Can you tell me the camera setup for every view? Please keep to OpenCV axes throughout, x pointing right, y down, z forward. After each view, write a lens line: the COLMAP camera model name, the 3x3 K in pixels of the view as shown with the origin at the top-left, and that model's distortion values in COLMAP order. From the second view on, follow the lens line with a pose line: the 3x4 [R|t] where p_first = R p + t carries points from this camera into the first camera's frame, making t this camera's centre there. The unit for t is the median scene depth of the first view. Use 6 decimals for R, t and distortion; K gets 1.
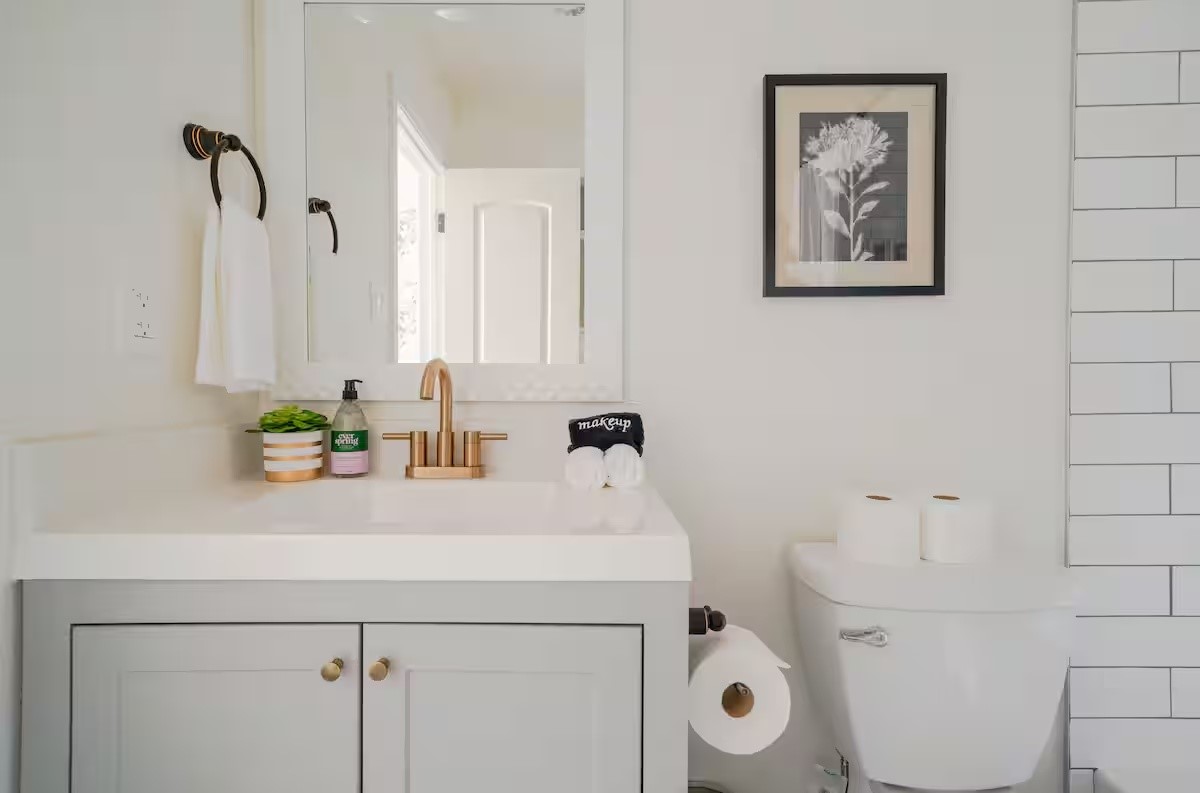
lens RADIAL K [[540.1, 0, 599.9], [0, 540.1, 392.8], [0, 0, 1]] dist [0.000158, -0.000054]
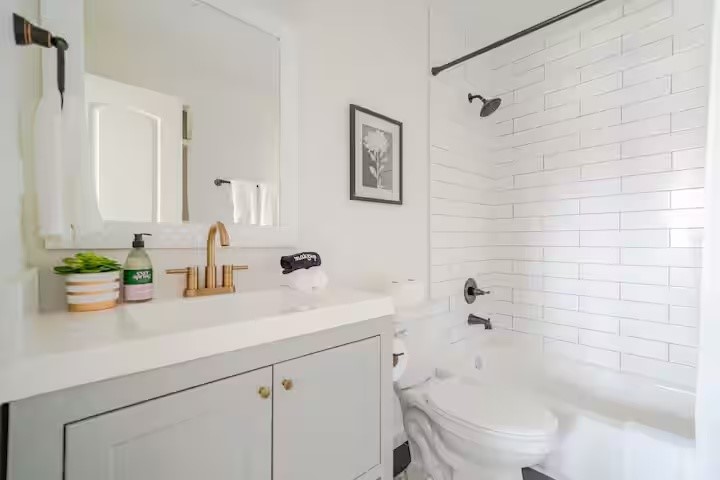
lens RADIAL K [[317.7, 0, 360.1], [0, 317.7, 240.3], [0, 0, 1]] dist [-0.001757, -0.000368]
pose [[0.736474, 0.000131, 0.676466, -0.598170], [0.011496, 0.999853, -0.012709, 0.010756], [-0.676368, 0.017136, 0.736364, -0.007854]]
